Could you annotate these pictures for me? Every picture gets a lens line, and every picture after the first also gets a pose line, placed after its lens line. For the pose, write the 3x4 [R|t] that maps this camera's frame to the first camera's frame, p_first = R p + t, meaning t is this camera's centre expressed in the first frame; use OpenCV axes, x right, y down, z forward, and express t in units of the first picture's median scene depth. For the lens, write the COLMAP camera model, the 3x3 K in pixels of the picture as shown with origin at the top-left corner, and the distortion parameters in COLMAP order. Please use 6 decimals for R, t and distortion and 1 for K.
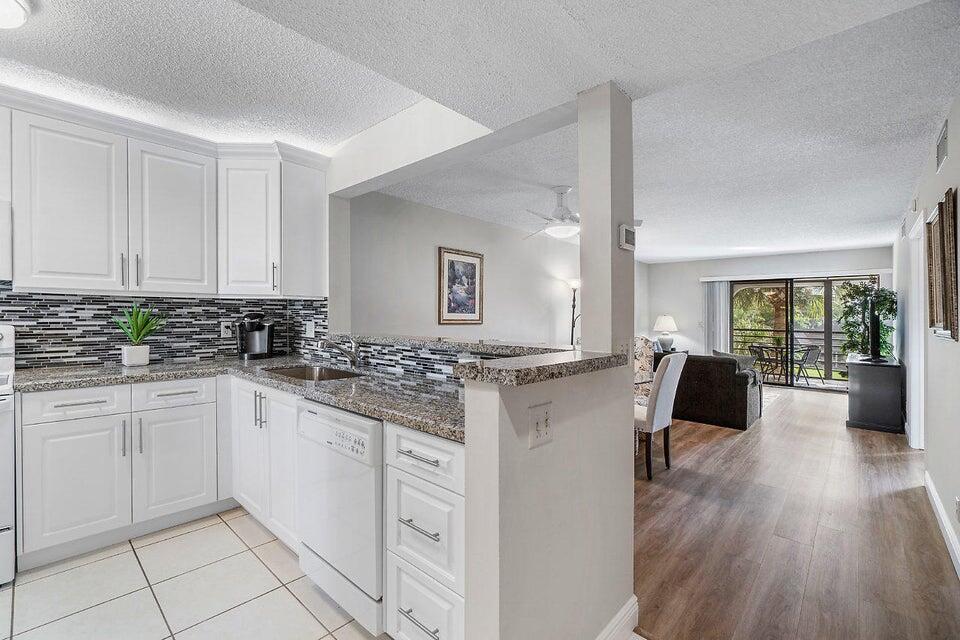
lens RADIAL K [[421.1, 0, 485.5], [0, 421.1, 319.2], [0, 0, 1]] dist [-0.001503, -0.000085]
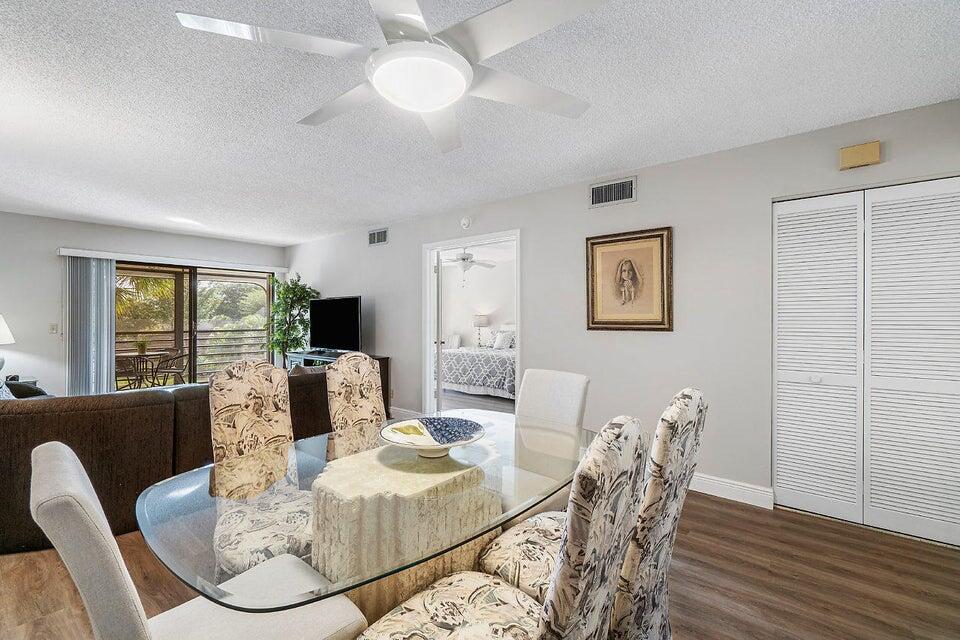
lens RADIAL K [[424.4, 0, 480.0], [0, 424.4, 314.0], [0, 0, 1]] dist [-0.000423, -0.000210]
pose [[-0.038569, -0.006633, 0.999234, -0.263600], [0.010522, 0.999920, 0.007044, -0.016151], [-0.999201, 0.010785, -0.038496, 1.156154]]
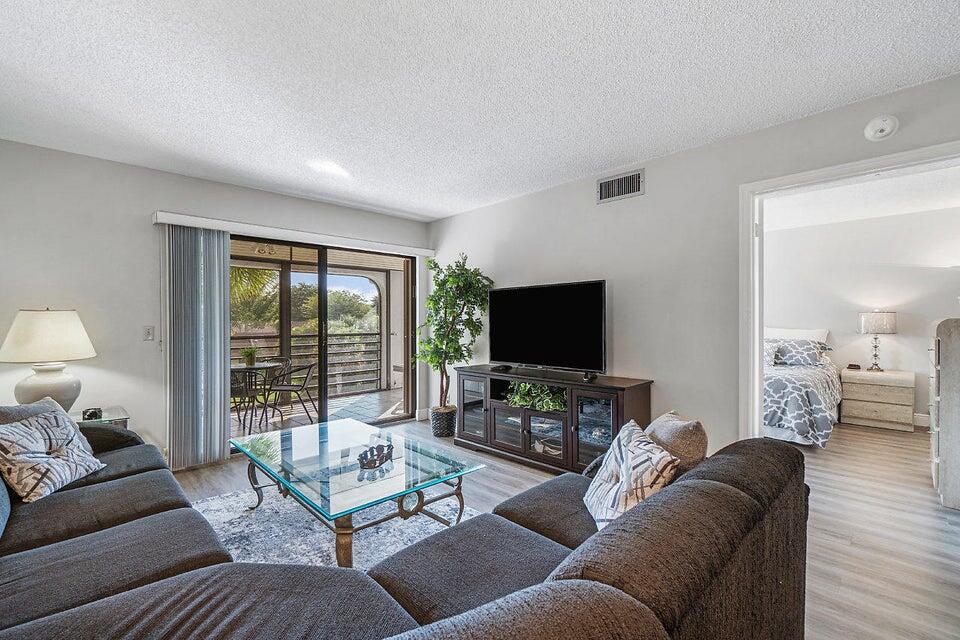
lens RADIAL K [[424.7, 0, 480.0], [0, 424.7, 320.0], [0, 0, 1]] dist [-0.000600, 0.000079]
pose [[0.068162, -0.012987, 0.997590, 0.370908], [0.014021, 0.999829, 0.012059, -0.000905], [-0.997576, 0.013165, 0.068332, 1.781758]]
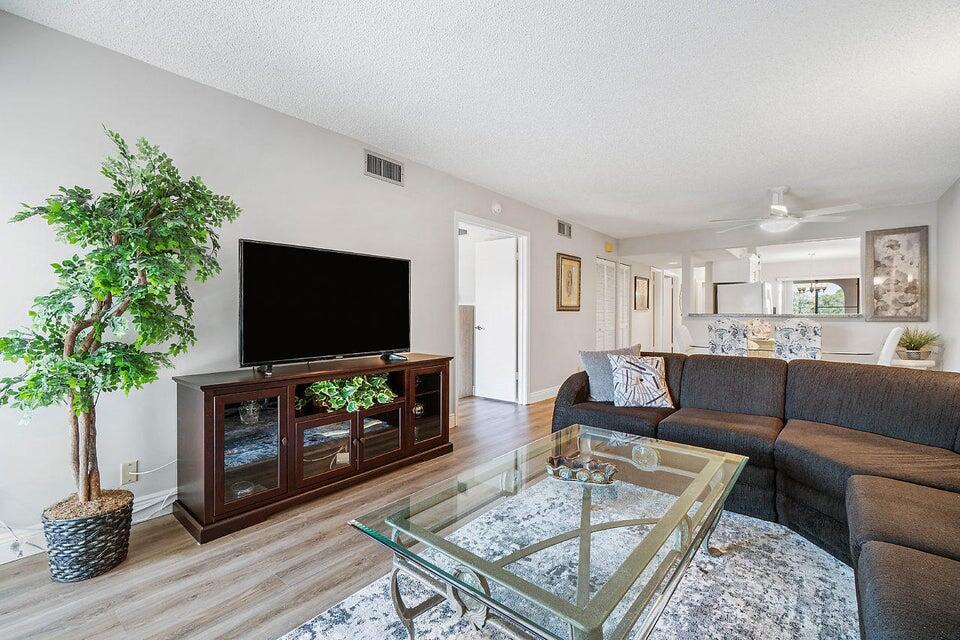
lens RADIAL K [[421.1, 0, 485.5], [0, 421.1, 319.2], [0, 0, 1]] dist [-0.001503, -0.000085]
pose [[-0.998747, -0.011297, -0.048746, 1.289229], [-0.012171, 0.999770, 0.017664, 0.043913], [0.048535, 0.018235, -0.998655, 2.616393]]
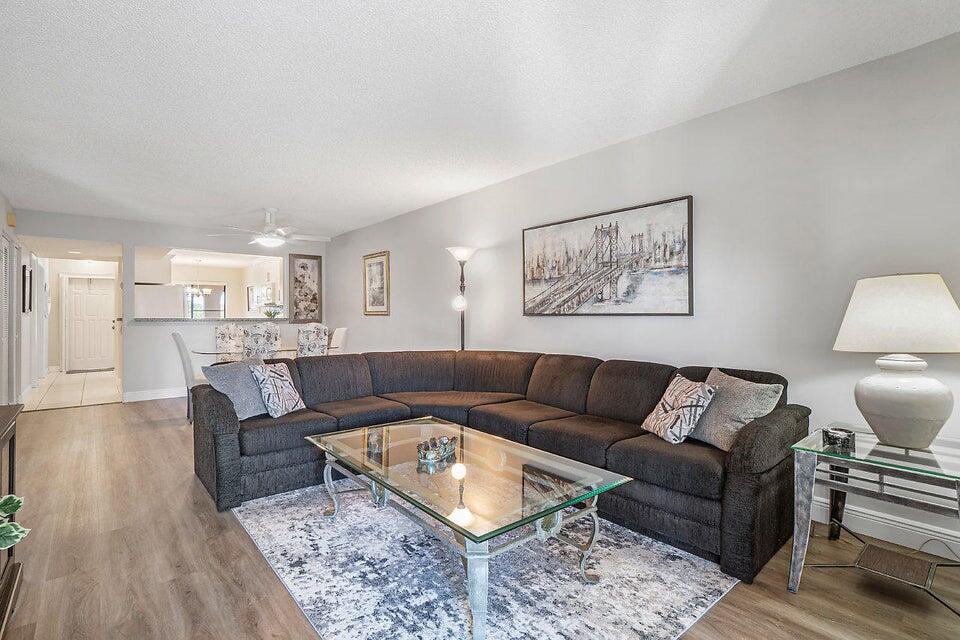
lens RADIAL K [[447.2, 0, 480.0], [0, 447.2, 320.0], [0, 0, 1]] dist [-0.000684, -0.000059]
pose [[-0.126251, -0.003460, -0.991992, 1.815578], [-0.009005, 0.999957, -0.002341, 0.040945], [0.991957, 0.008637, -0.126276, 2.261429]]
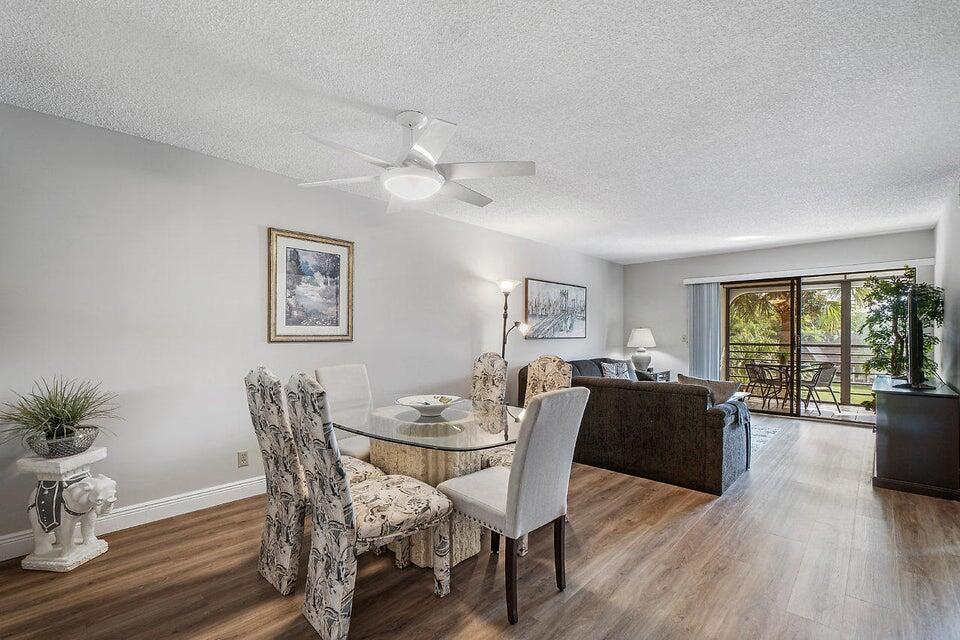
lens RADIAL K [[437.7, 0, 481.1], [0, 437.7, 346.3], [0, 0, 1]] dist [0.000361, 0.000125]
pose [[0.999859, -0.013627, -0.009829, 0.348969], [0.013833, 0.999680, 0.021166, 0.013007], [0.009538, -0.021299, 0.999728, 0.433290]]
